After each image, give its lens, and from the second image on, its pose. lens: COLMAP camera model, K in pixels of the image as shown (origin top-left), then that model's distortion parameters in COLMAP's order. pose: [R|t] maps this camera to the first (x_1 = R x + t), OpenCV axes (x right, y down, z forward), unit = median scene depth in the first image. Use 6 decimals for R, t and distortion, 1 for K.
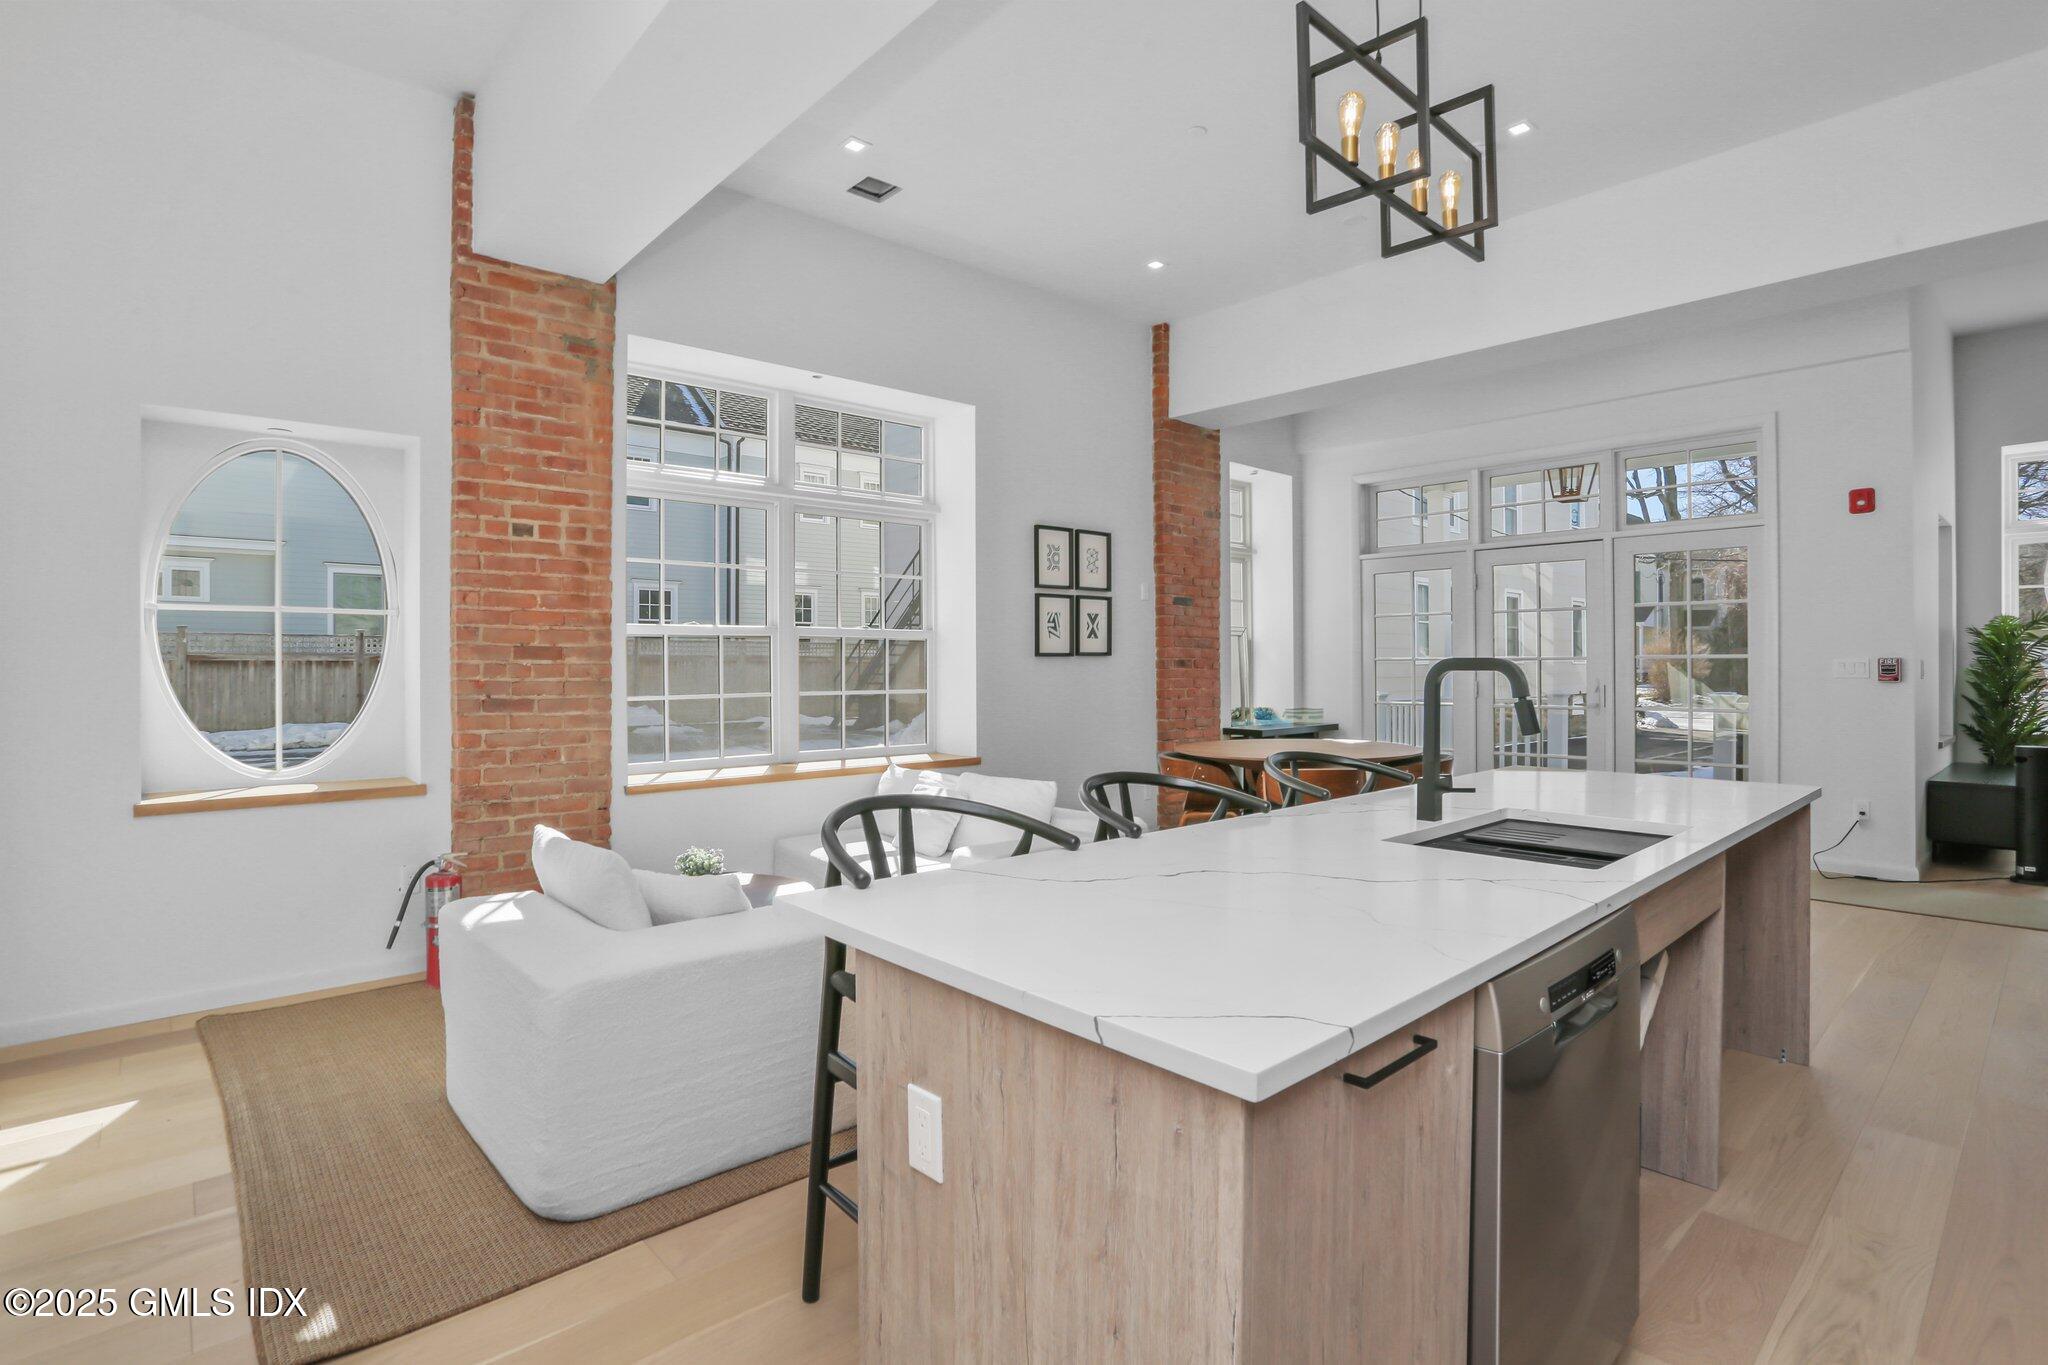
lens RADIAL K [[1000.6, 0, 1030.6], [0, 1000.6, 676.4], [0, 0, 1]] dist [-0.009126, 0.006457]
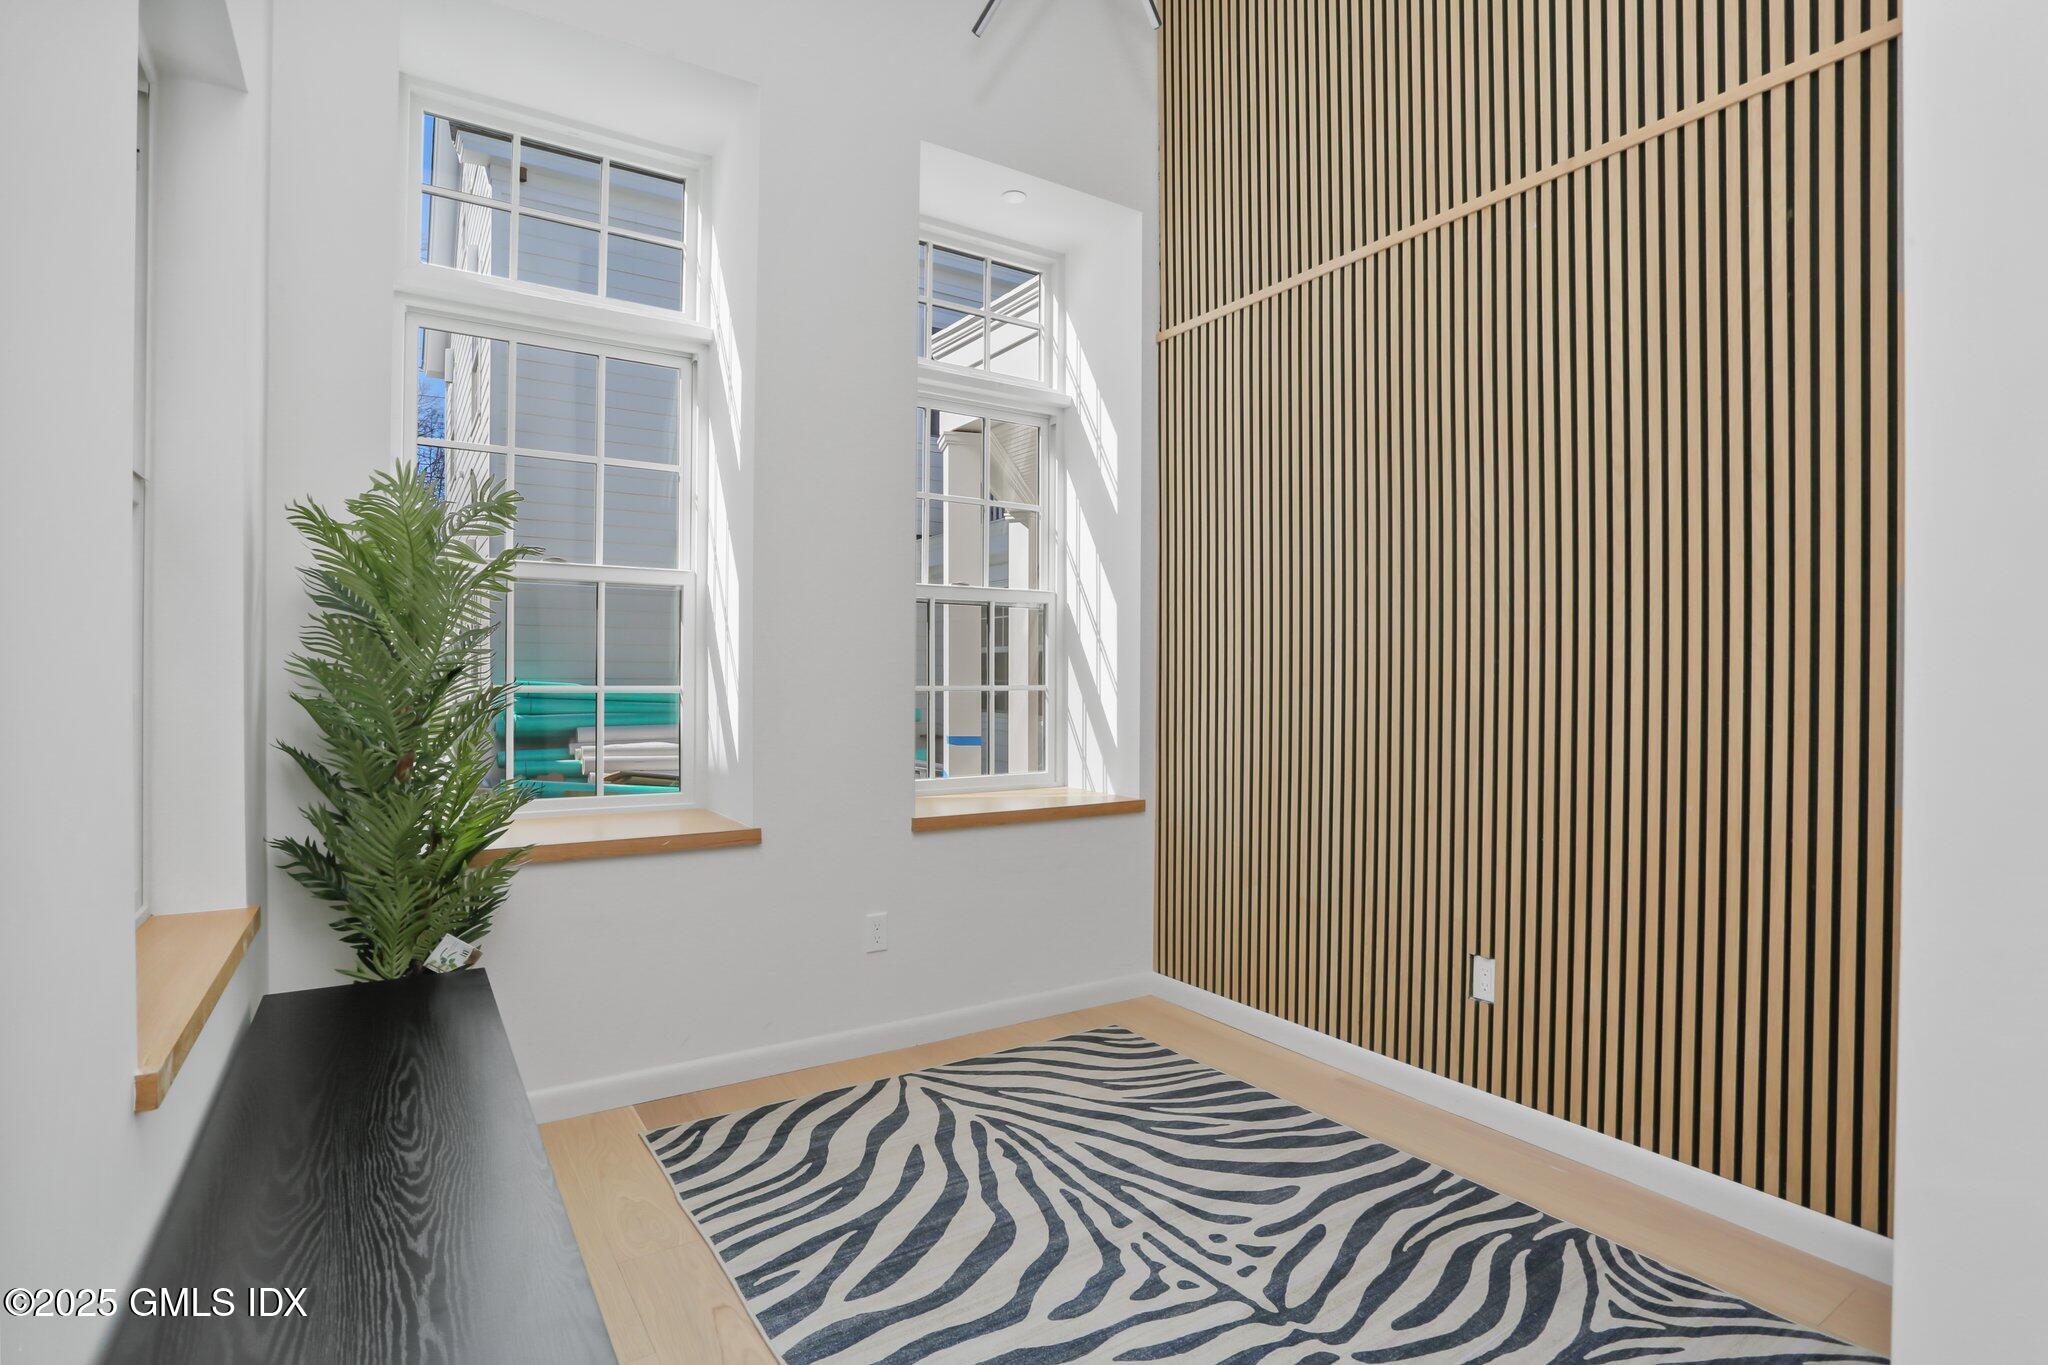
lens RADIAL K [[1000.6, 0, 1027.1], [0, 1000.6, 684.5], [0, 0, 1]] dist [-0.009126, 0.006457]
pose [[0.166514, 0.006343, 0.986019, 0.691658], [-0.000560, 0.999980, -0.006338, 0.003593], [-0.986039, 0.000504, 0.166515, 0.744827]]
